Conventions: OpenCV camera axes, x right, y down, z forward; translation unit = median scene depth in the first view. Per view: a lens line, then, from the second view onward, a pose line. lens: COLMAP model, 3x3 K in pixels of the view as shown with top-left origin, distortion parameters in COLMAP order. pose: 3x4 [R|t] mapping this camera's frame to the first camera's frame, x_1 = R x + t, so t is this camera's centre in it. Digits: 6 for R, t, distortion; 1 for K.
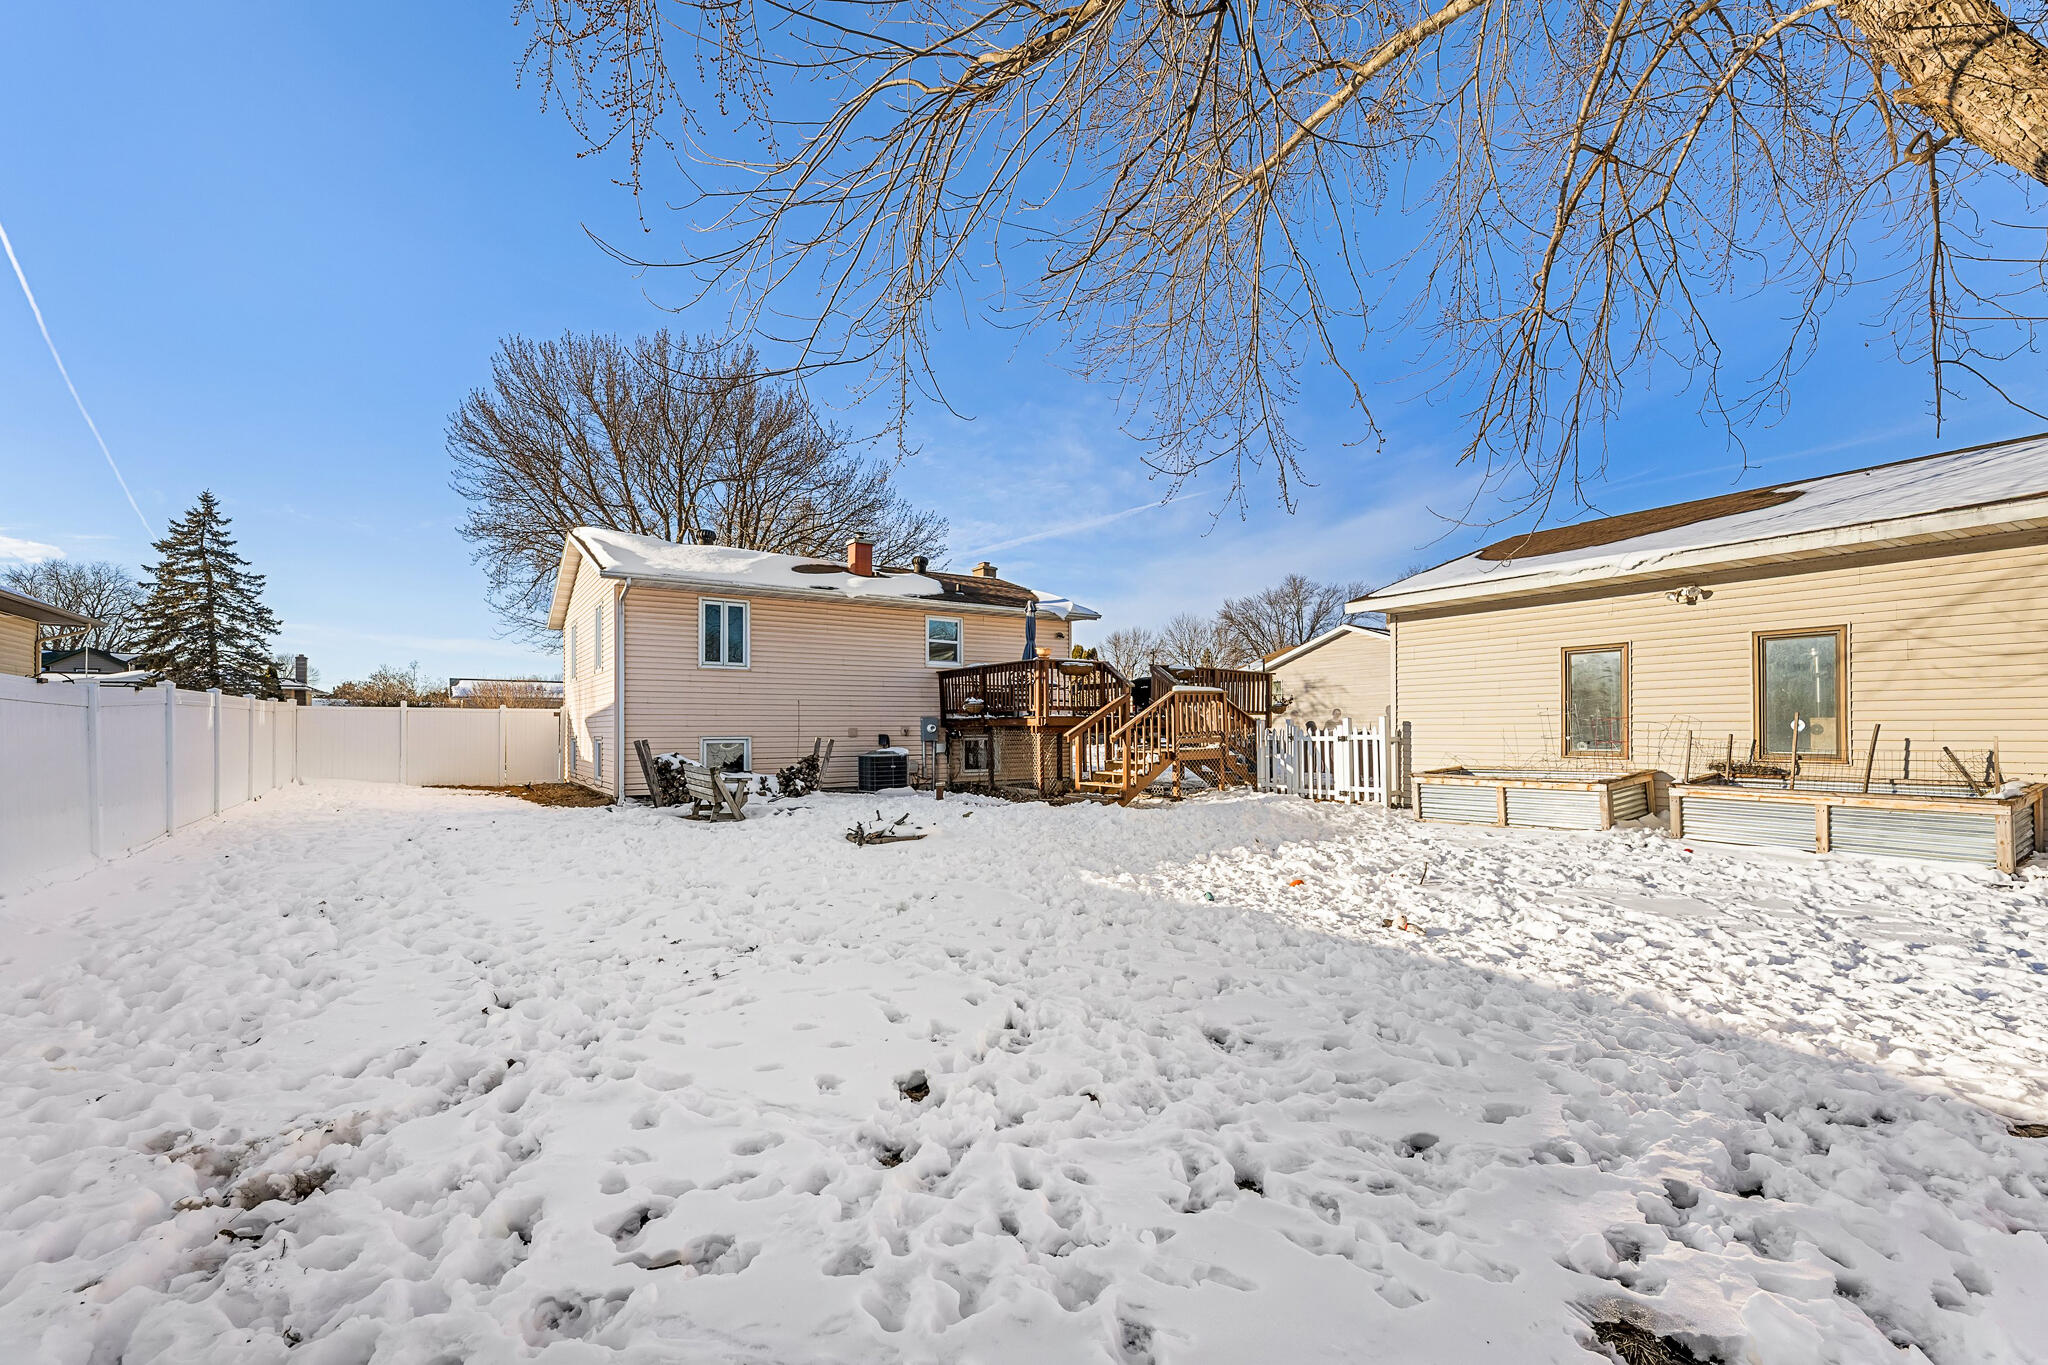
lens RADIAL K [[838.9, 0, 1026.5], [0, 838.9, 694.5], [0, 0, 1]] dist [0.000151, -0.000011]
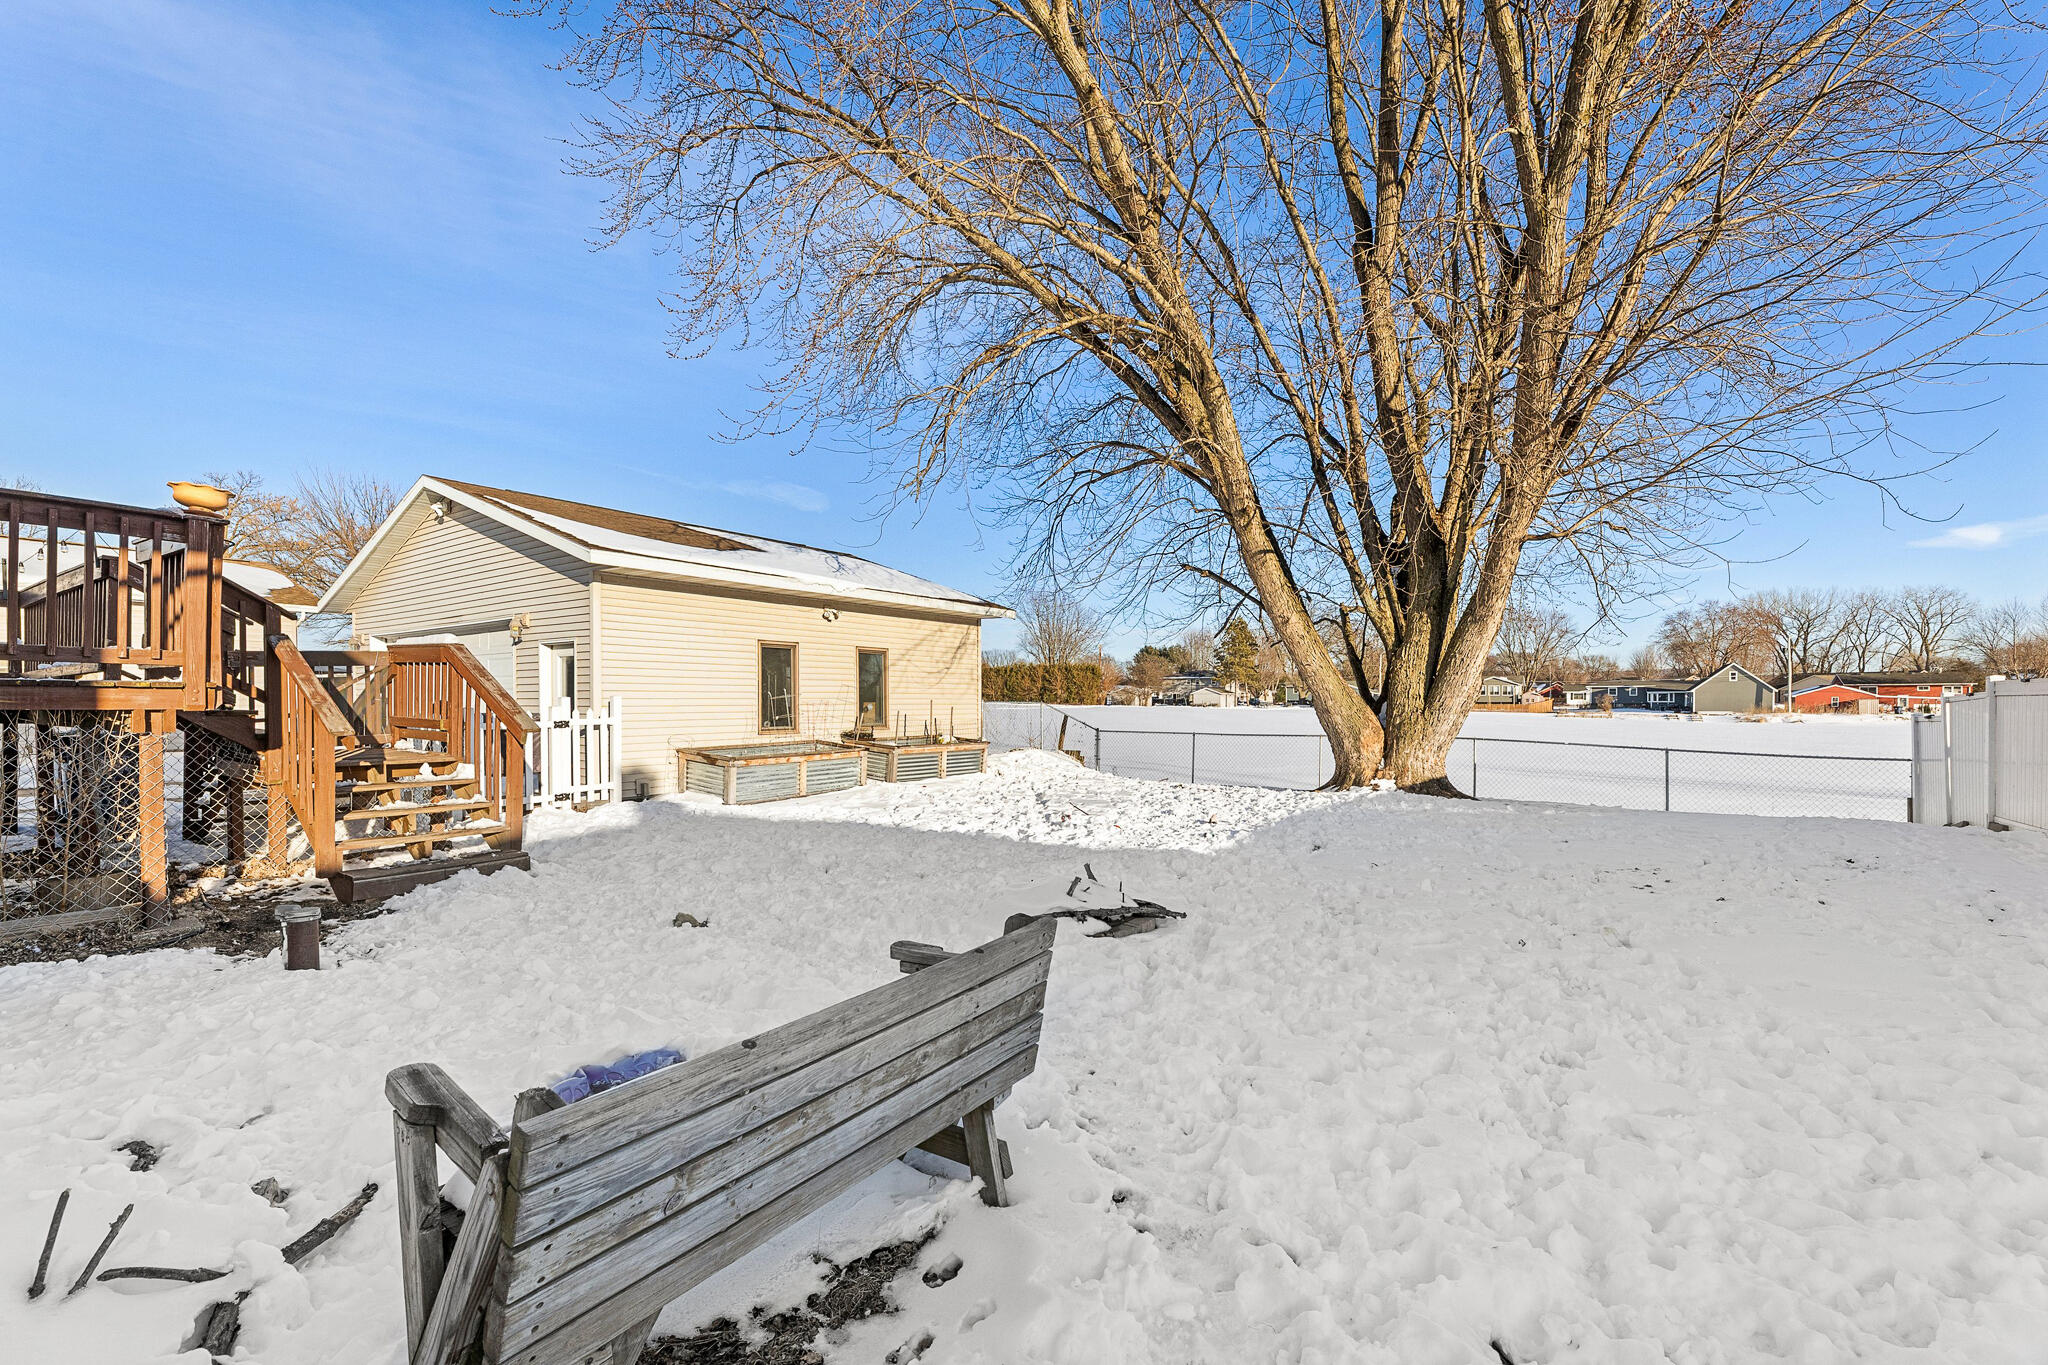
lens RADIAL K [[838.9, 0, 1026.5], [0, 838.9, 694.5], [0, 0, 1]] dist [0.000151, -0.000011]
pose [[-0.411969, 0.009614, 0.911147, -0.498632], [-0.027027, 0.999375, -0.022765, 0.032046], [-0.910797, -0.034004, -0.411452, 0.951507]]
